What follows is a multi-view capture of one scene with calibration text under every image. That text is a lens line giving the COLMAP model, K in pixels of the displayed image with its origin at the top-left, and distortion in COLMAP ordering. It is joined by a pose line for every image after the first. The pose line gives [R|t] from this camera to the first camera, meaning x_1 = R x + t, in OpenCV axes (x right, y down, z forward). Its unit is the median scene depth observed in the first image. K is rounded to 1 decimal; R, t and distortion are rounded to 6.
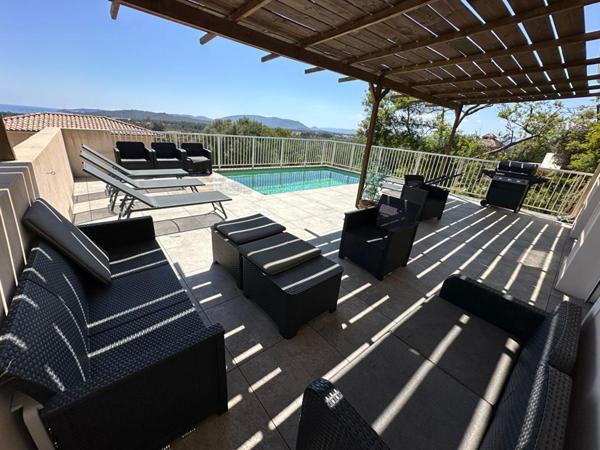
lens RADIAL K [[242.0, 0, 299.5], [0, 242.0, 224.4], [0, 0, 1]] dist [-0.003824, -0.000818]
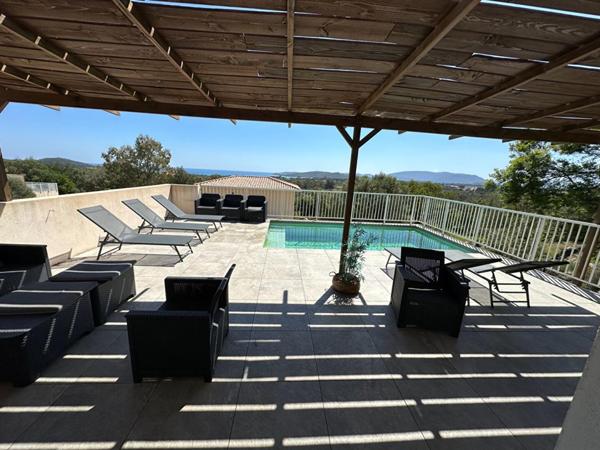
lens RADIAL K [[242.0, 0, 298.3], [0, 242.0, 228.1], [0, 0, 1]] dist [-0.003824, -0.000818]
pose [[0.802735, 0.093933, -0.588892, 0.226798], [-0.208648, 0.969340, -0.129796, -0.043378], [0.558644, 0.227063, 0.797721, 0.127918]]
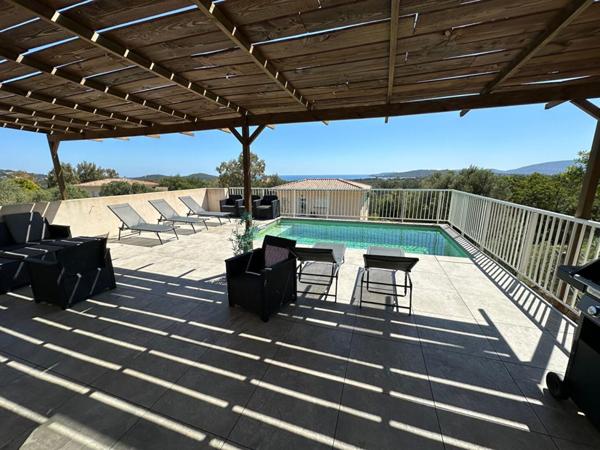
lens RADIAL K [[242.0, 0, 296.3], [0, 242.0, 227.9], [0, 0, 1]] dist [-0.003824, -0.000818]
pose [[0.511952, 0.101473, -0.852999, 0.404334], [-0.269596, 0.961807, -0.047389, -0.082980], [0.815612, 0.254226, 0.519756, 0.279037]]
